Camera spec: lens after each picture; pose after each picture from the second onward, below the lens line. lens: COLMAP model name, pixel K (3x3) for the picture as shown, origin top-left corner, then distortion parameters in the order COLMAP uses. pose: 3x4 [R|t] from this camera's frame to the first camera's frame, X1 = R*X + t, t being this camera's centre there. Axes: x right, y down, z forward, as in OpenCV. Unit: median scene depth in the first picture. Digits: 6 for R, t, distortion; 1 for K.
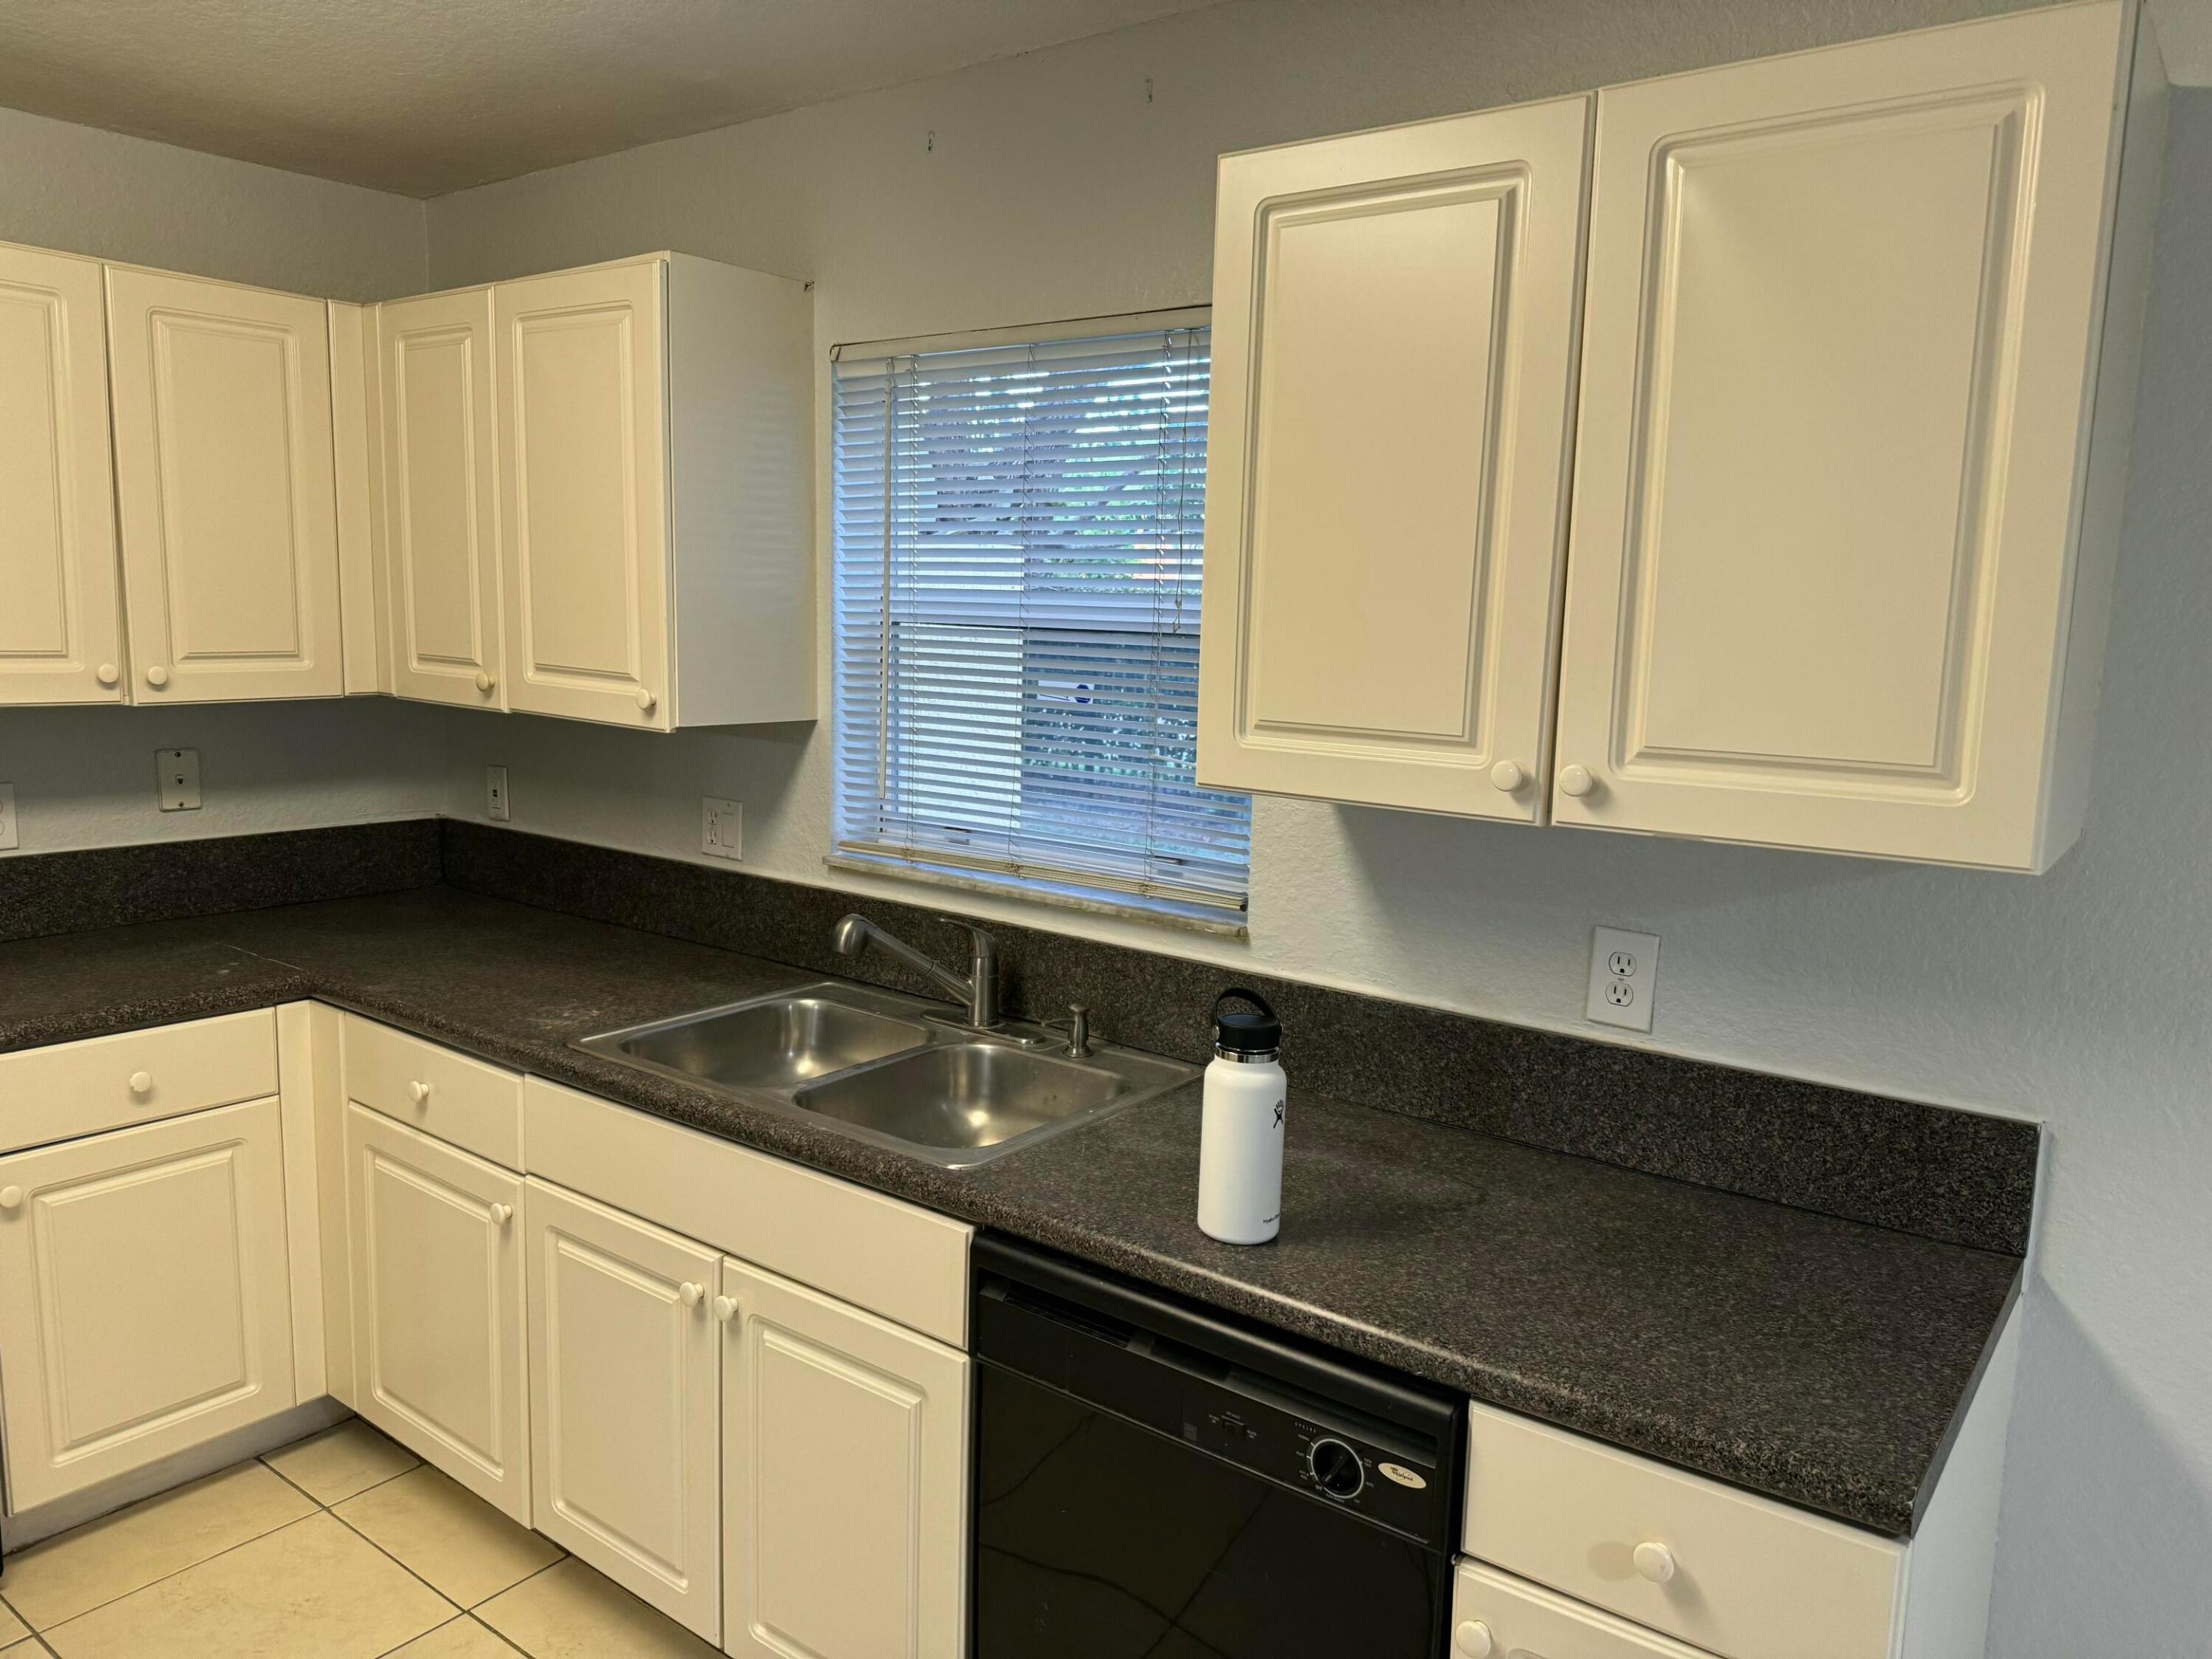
lens RADIAL K [[1557.9, 0, 1134.9], [0, 1557.9, 836.9], [0, 0, 1]] dist [0.044269, -0.071502]
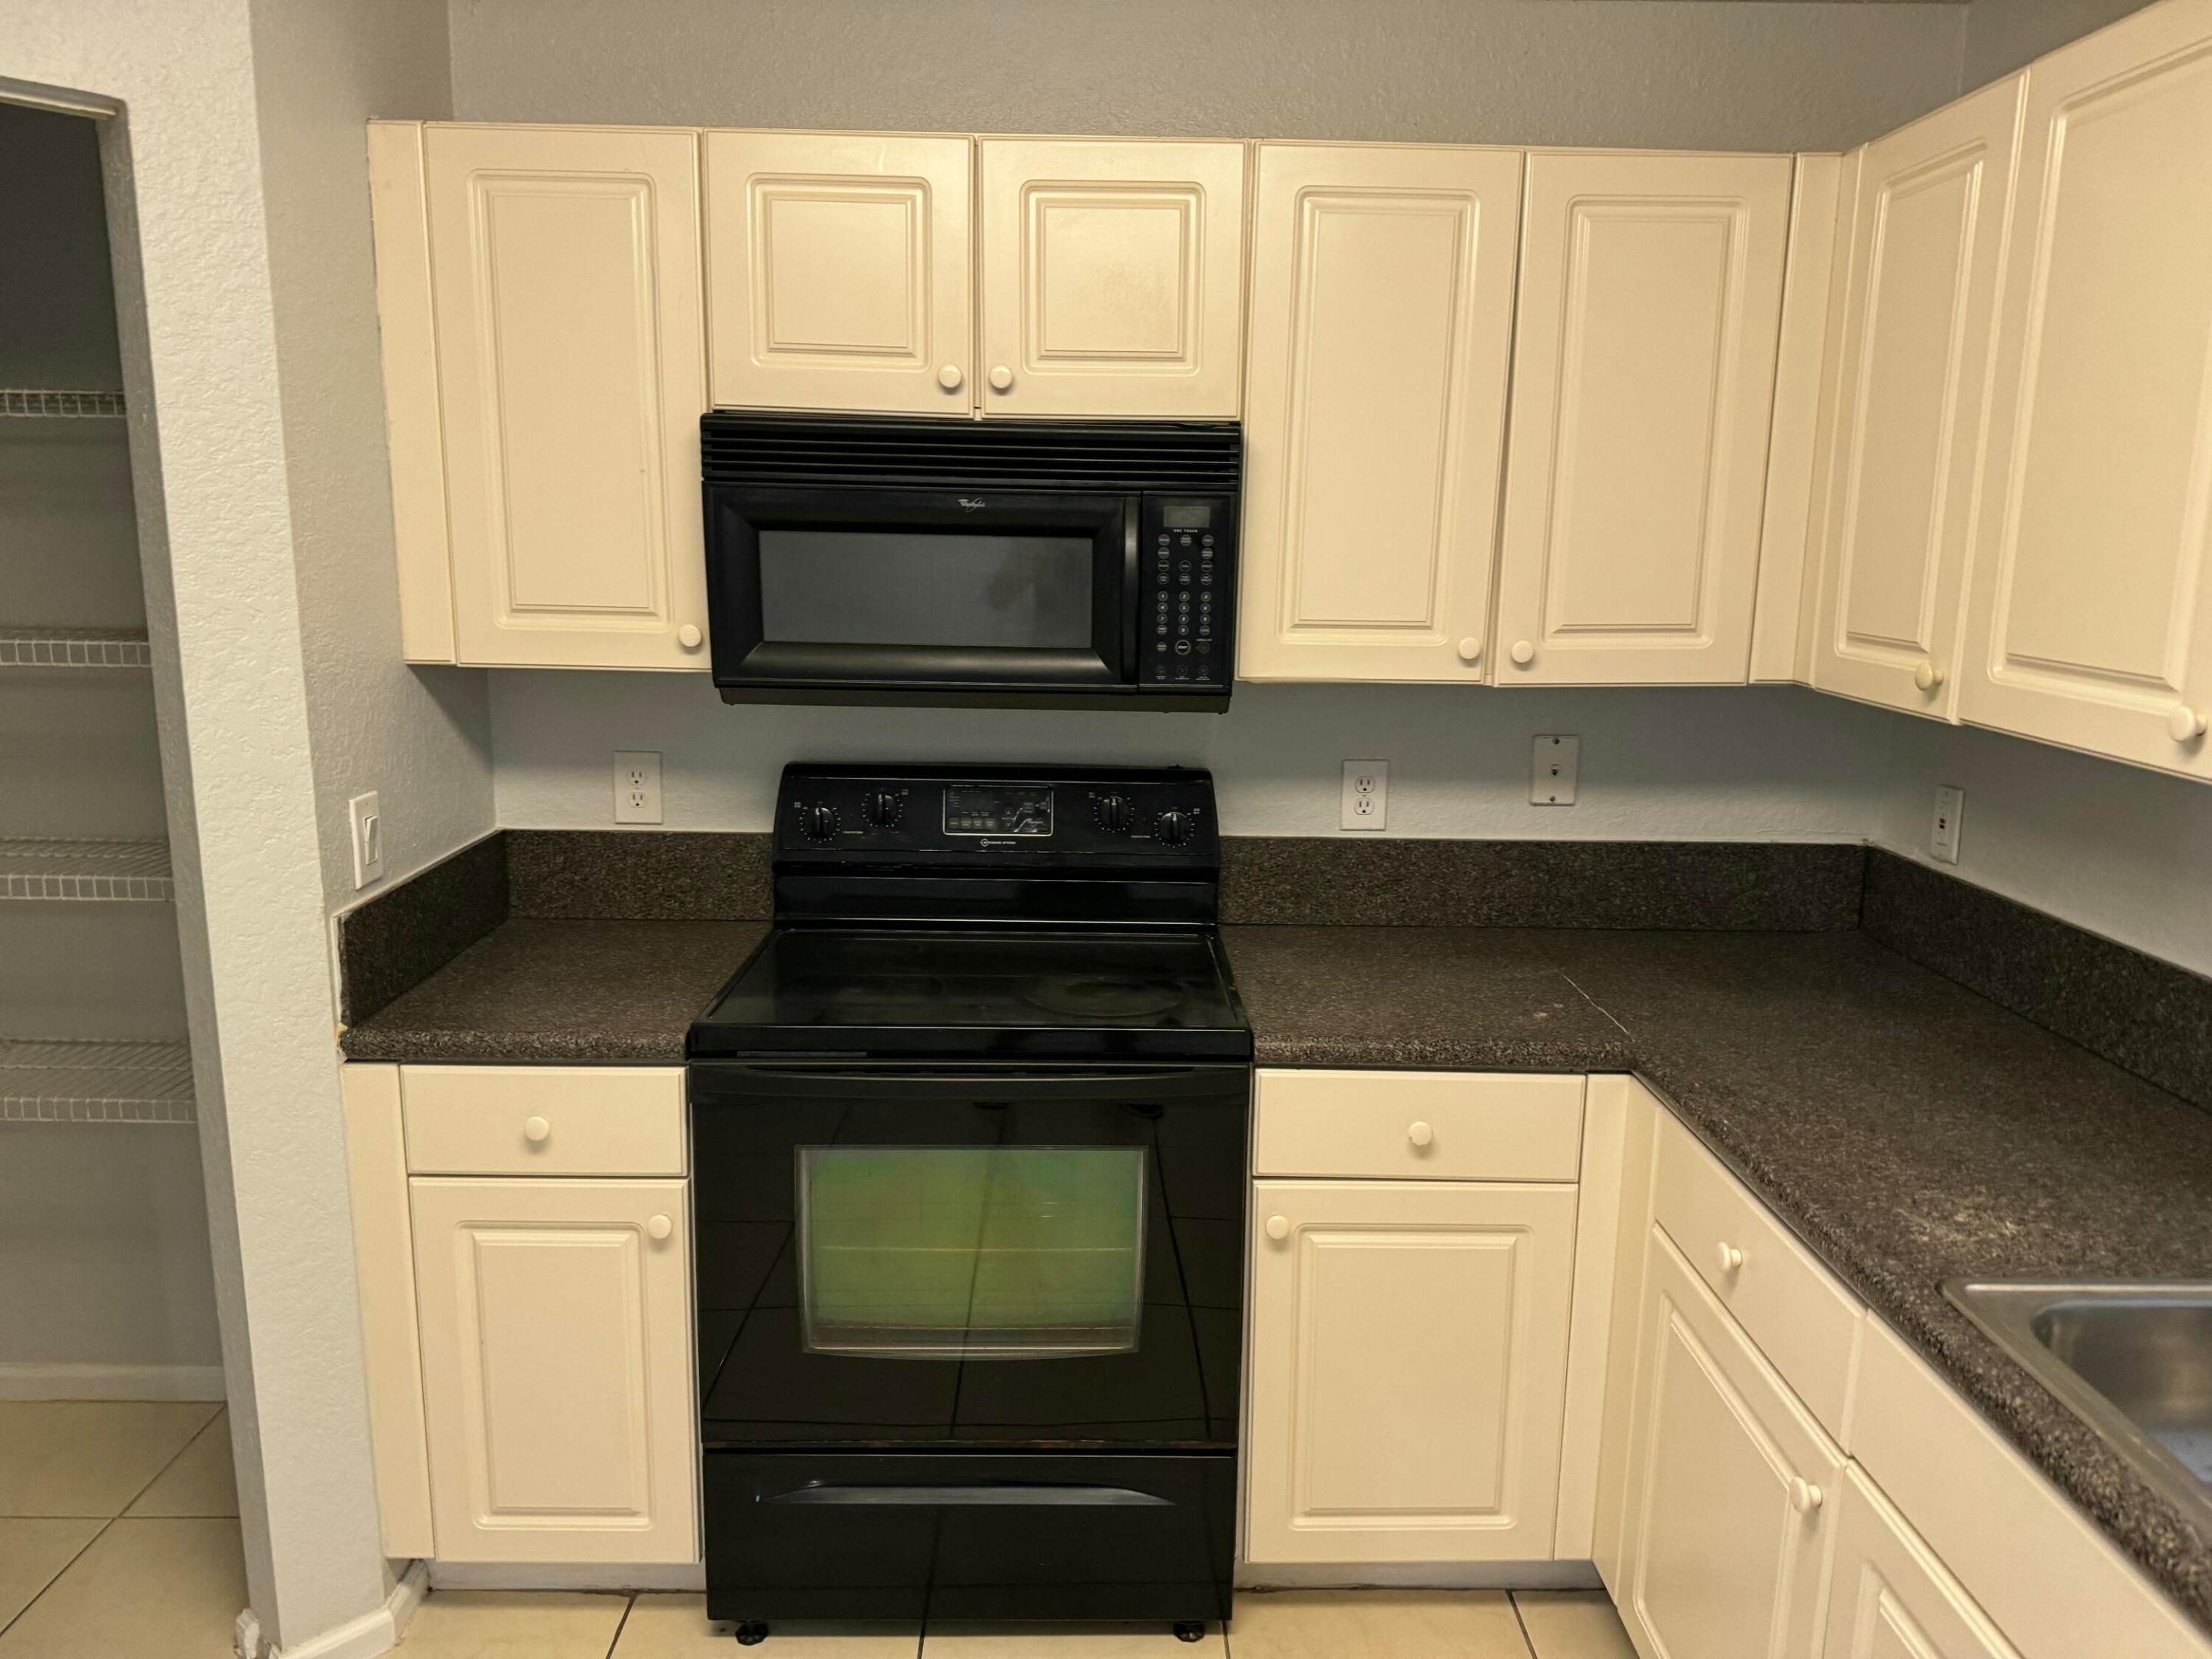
lens RADIAL K [[1554.0, 0, 1107.8], [0, 1554.0, 838.1], [0, 0, 1]] dist [0.102046, -0.156010]
pose [[0.608169, 0.131674, -0.782811, -0.089049], [-0.110910, 0.990569, 0.080454, -0.047073], [0.786021, 0.037892, 0.617037, 0.311938]]
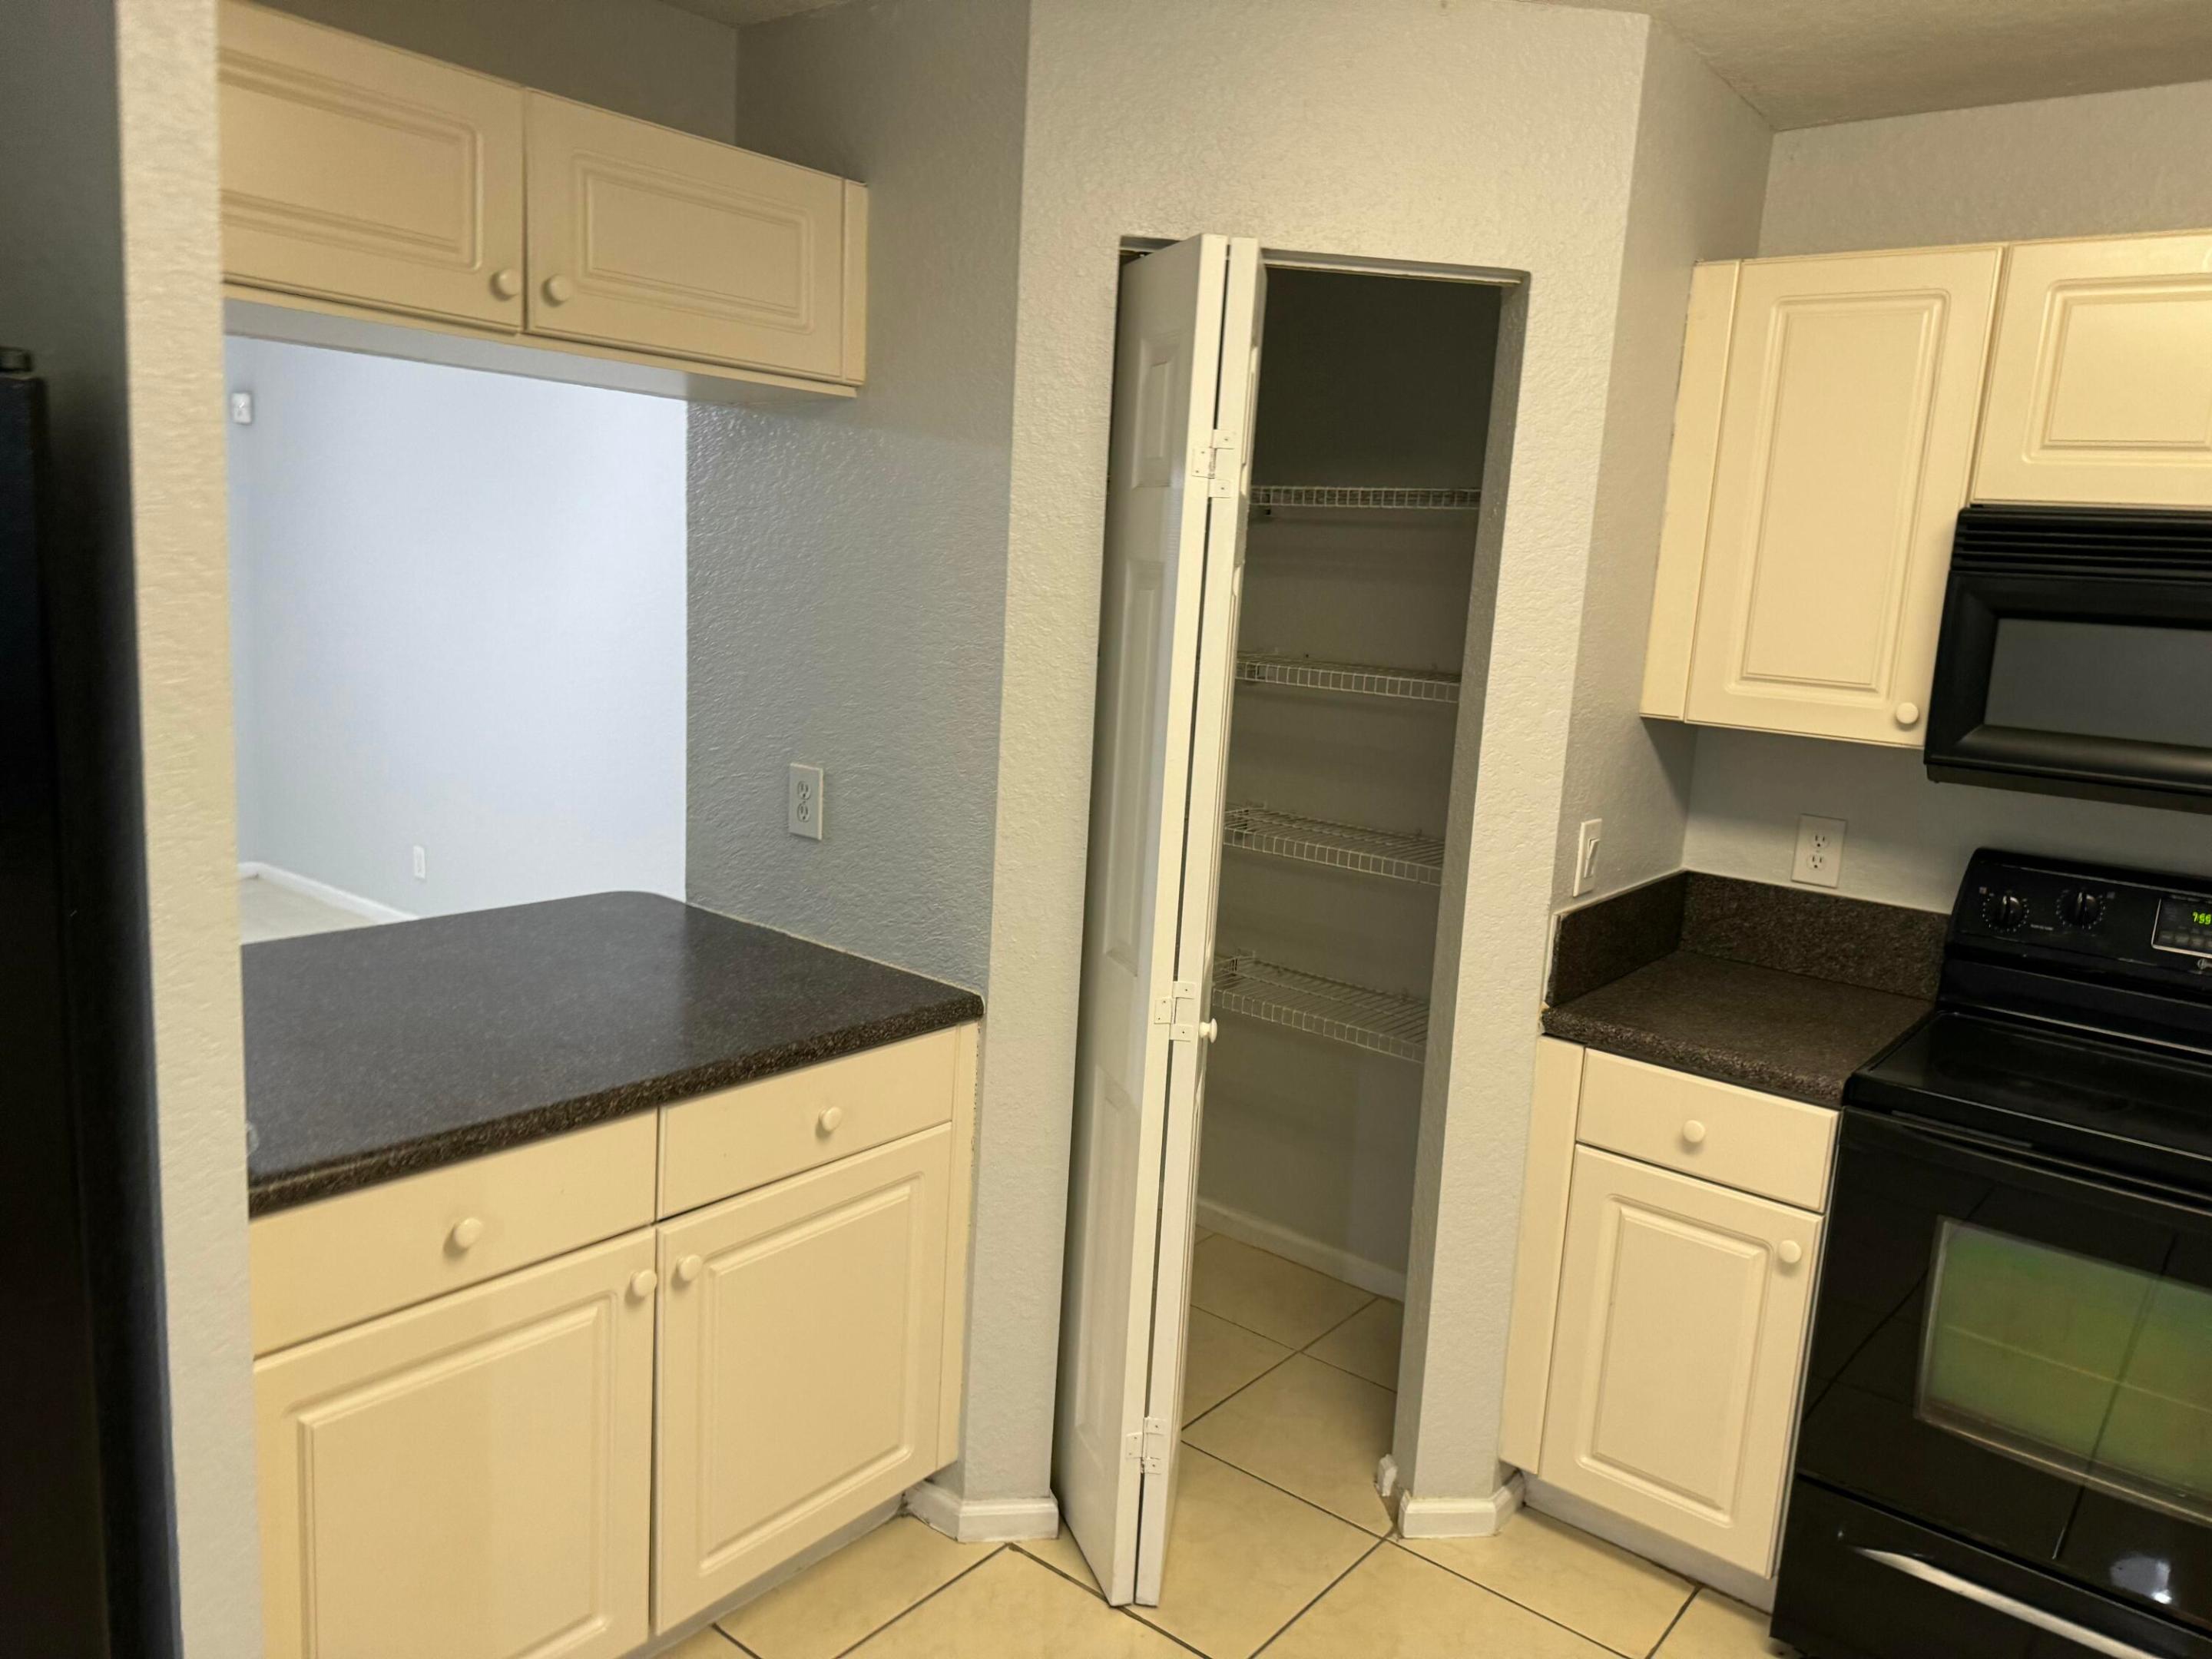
lens RADIAL K [[1561.2, 0, 1114.5], [0, 1561.2, 820.2], [0, 0, 1]] dist [0.064177, -0.086074]
pose [[-0.030749, 0.132204, -0.990745, 0.007437], [-0.203551, 0.969614, 0.135702, -0.033407], [0.978581, 0.205840, -0.002905, 0.227477]]
